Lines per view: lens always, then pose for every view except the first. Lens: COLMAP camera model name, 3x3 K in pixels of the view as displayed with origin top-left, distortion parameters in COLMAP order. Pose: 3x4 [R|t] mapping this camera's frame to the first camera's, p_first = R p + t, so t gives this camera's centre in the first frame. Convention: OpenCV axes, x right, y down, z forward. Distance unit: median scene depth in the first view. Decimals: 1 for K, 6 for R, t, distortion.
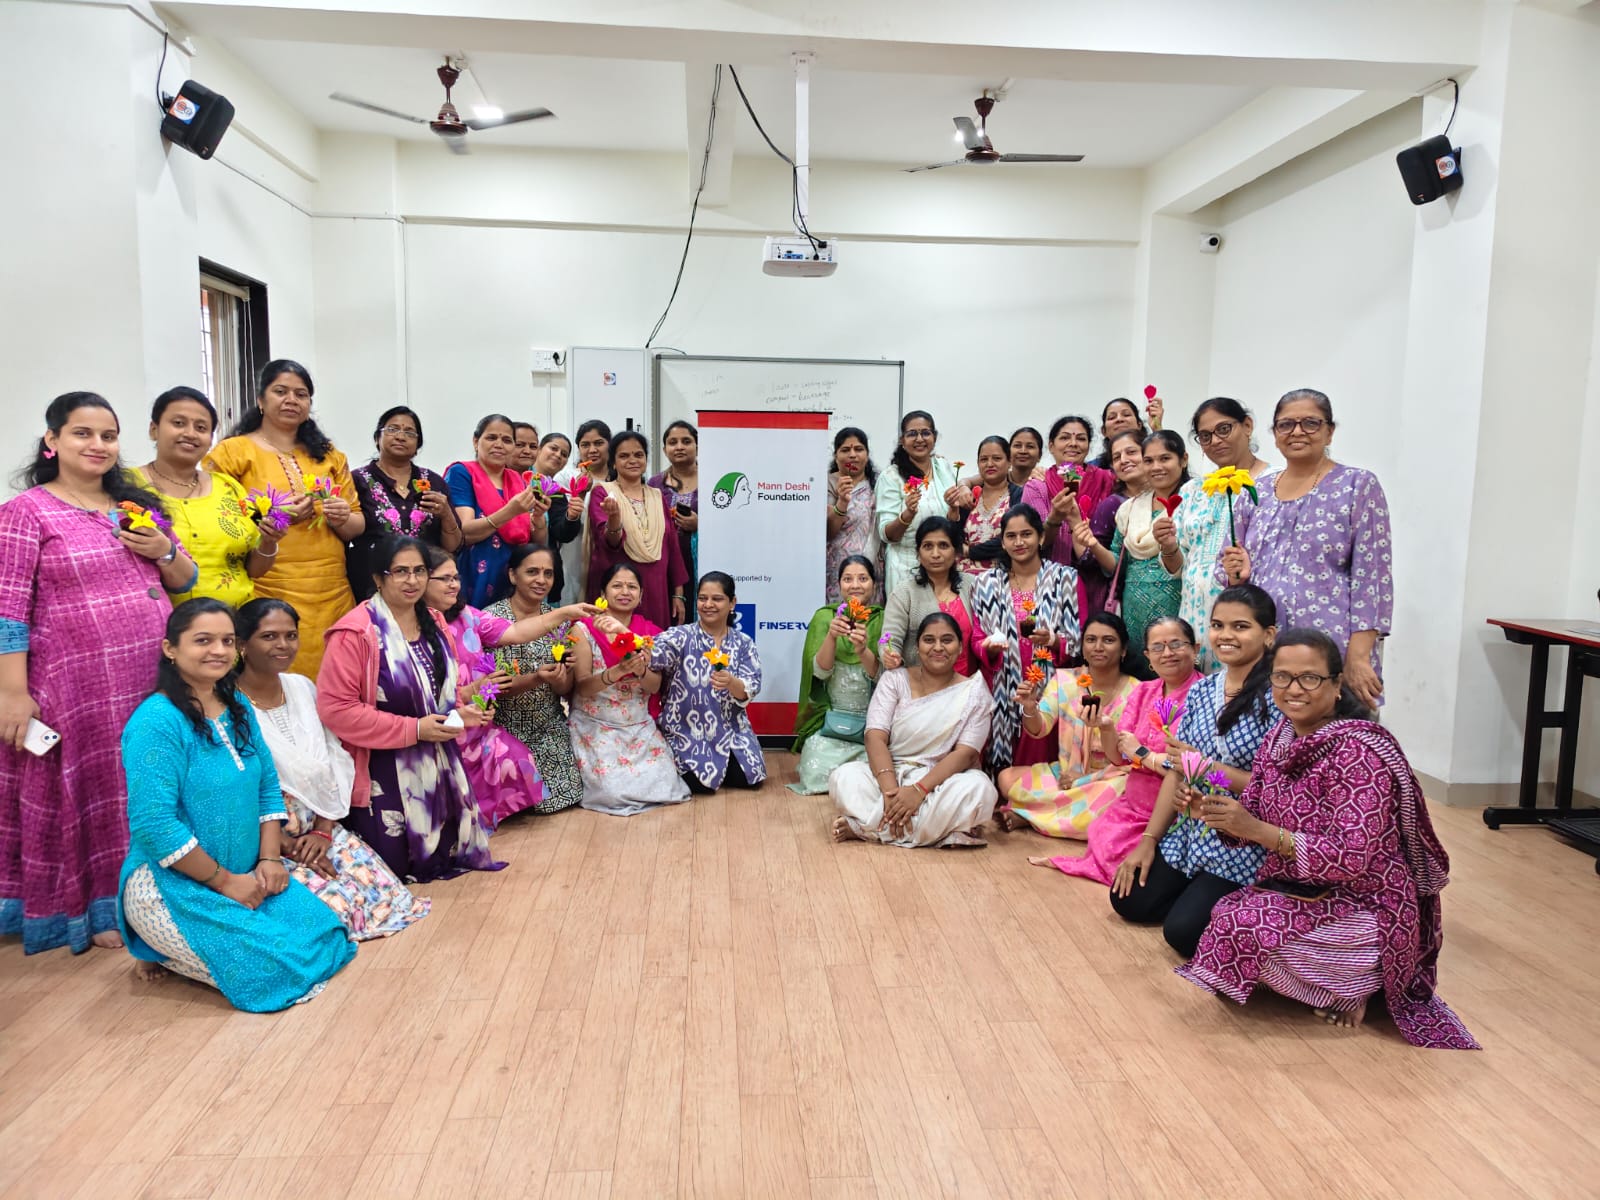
lens RADIAL K [[1088.2, 0, 808.9], [0, 1088.2, 584.7], [0, 0, 1]] dist [-0.010297, -0.012313]
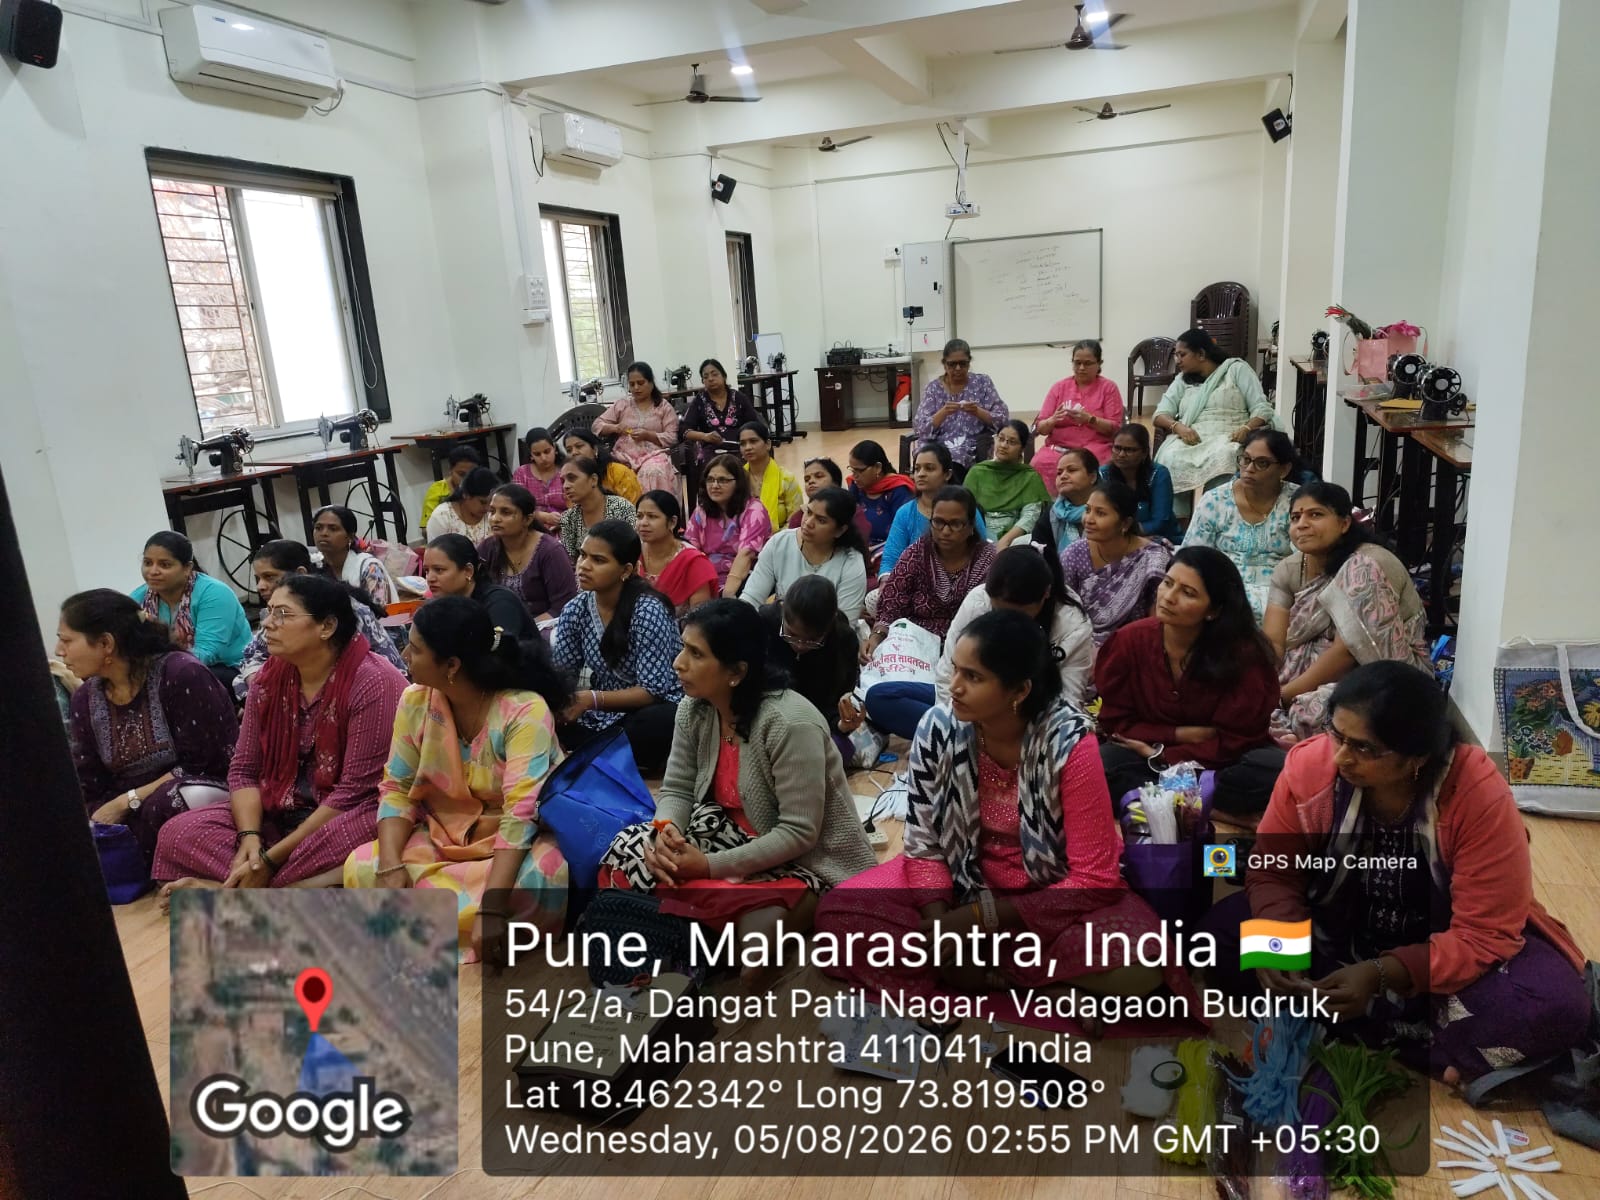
lens RADIAL K [[1088.2, 0, 802.9], [0, 1088.2, 610.3], [0, 0, 1]] dist [-0.010297, -0.012313]
pose [[0.910125, 0.032610, -0.413049, 0.863463], [0.037908, 0.986163, 0.161387, 0.182964], [0.412596, -0.162540, 0.896295, -1.718047]]
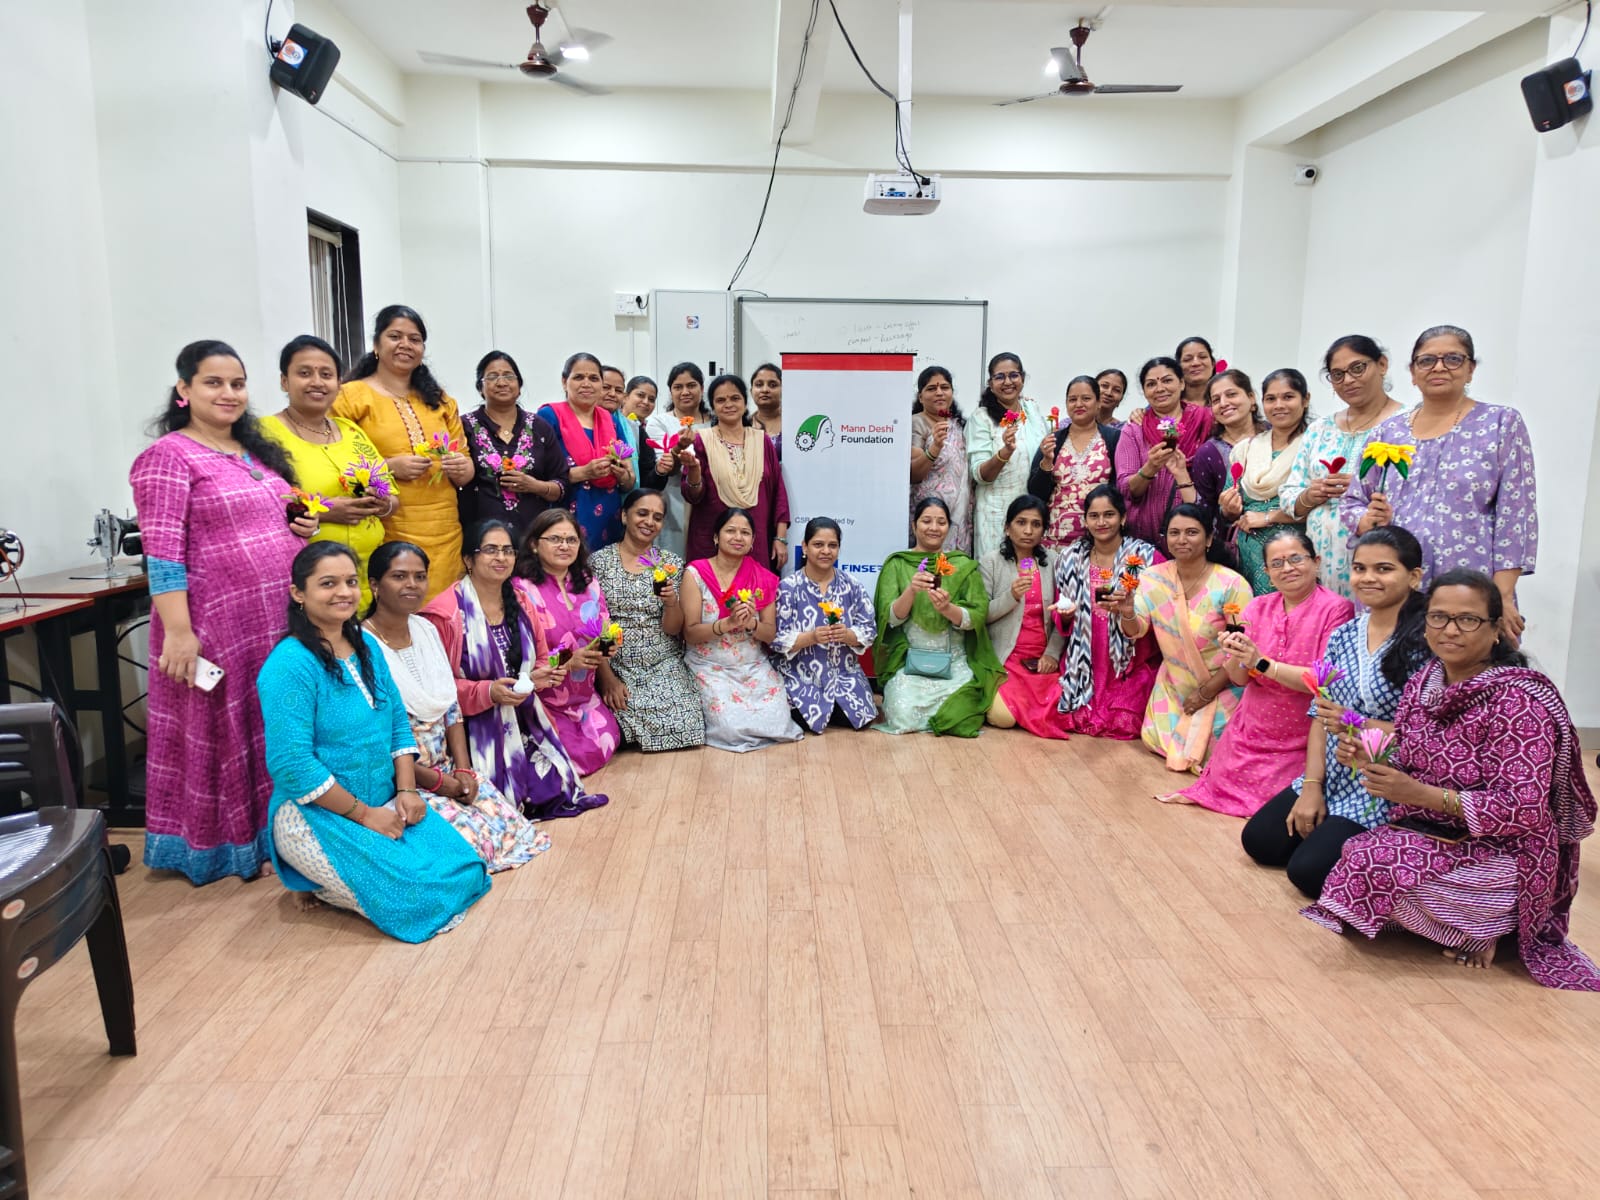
lens RADIAL K [[1088.2, 0, 816.7], [0, 1088.2, 577.7], [0, 0, 1]] dist [-0.010297, -0.012313]
pose [[0.999057, 0.000217, -0.043424, -0.057676], [0.001721, 0.999004, 0.044590, 0.002389], [0.043390, -0.044623, 0.998061, -0.004123]]
